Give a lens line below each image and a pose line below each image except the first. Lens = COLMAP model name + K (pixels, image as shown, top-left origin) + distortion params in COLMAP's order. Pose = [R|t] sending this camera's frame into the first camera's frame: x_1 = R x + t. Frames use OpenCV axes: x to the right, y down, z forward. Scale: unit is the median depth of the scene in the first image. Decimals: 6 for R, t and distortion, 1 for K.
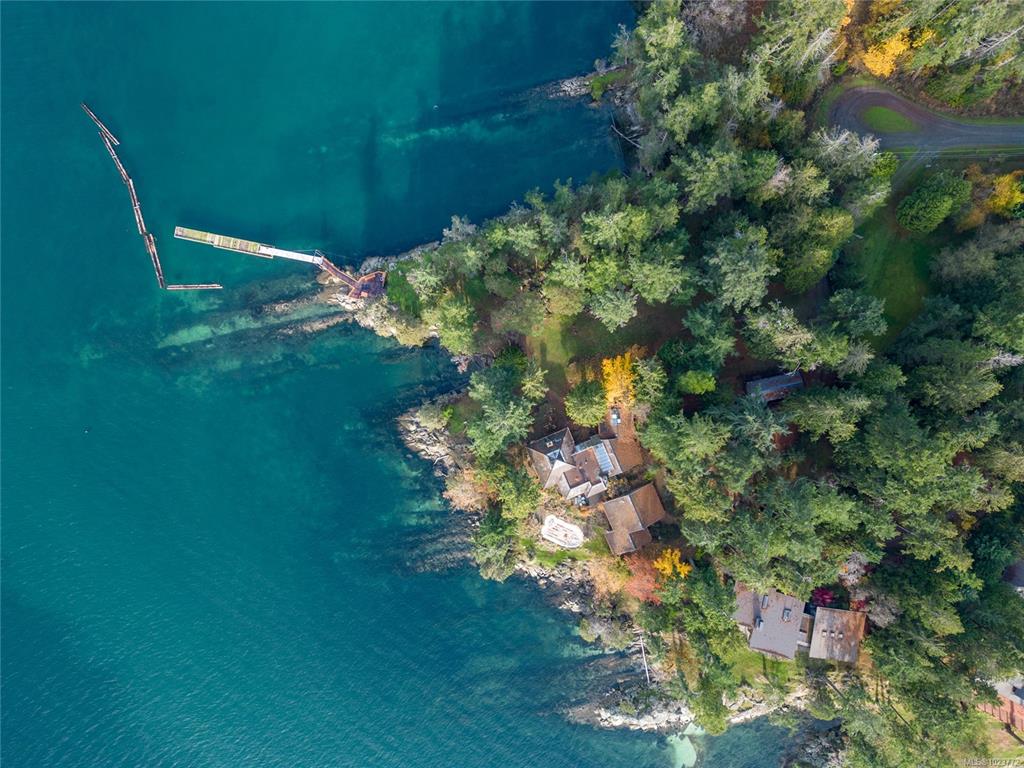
lens RADIAL K [[708.8, 0, 513.1], [0, 708.8, 383.4], [0, 0, 1]] dist [0.108226, -0.113189]
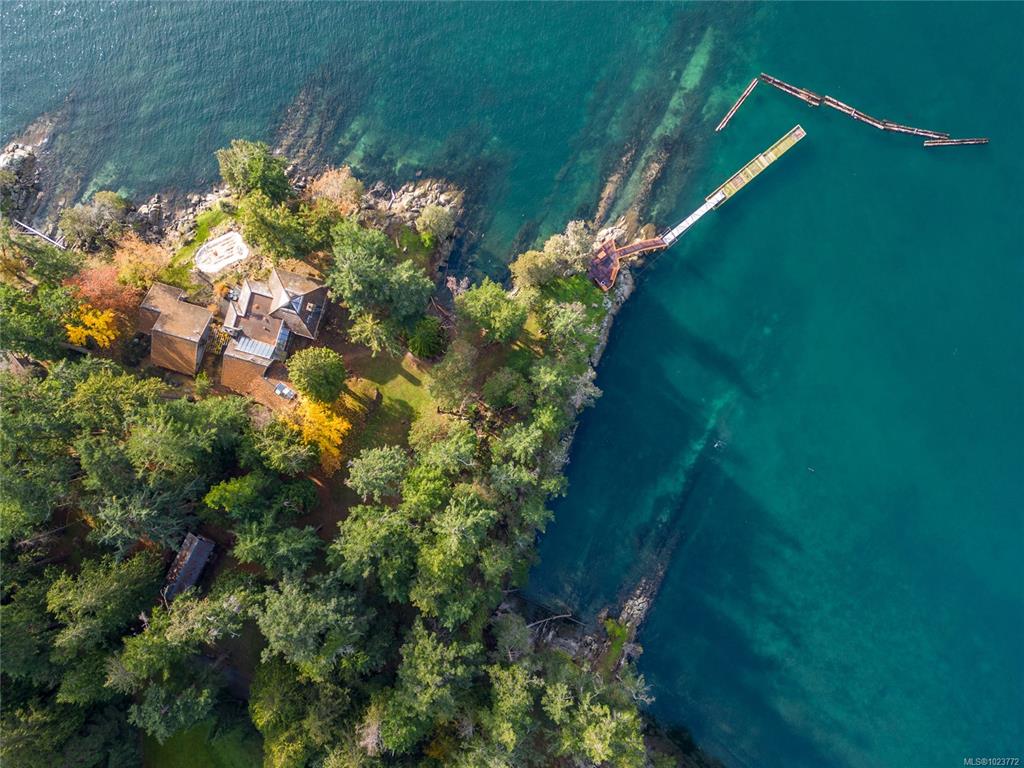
lens RADIAL K [[708.8, 0, 513.1], [0, 708.8, 383.4], [0, 0, 1]] dist [0.108226, -0.113189]
pose [[-0.635274, 0.771977, -0.021885, -0.009313], [-0.772078, -0.635506, -0.005278, -0.138144], [-0.017983, 0.013544, 0.999747, 0.177649]]
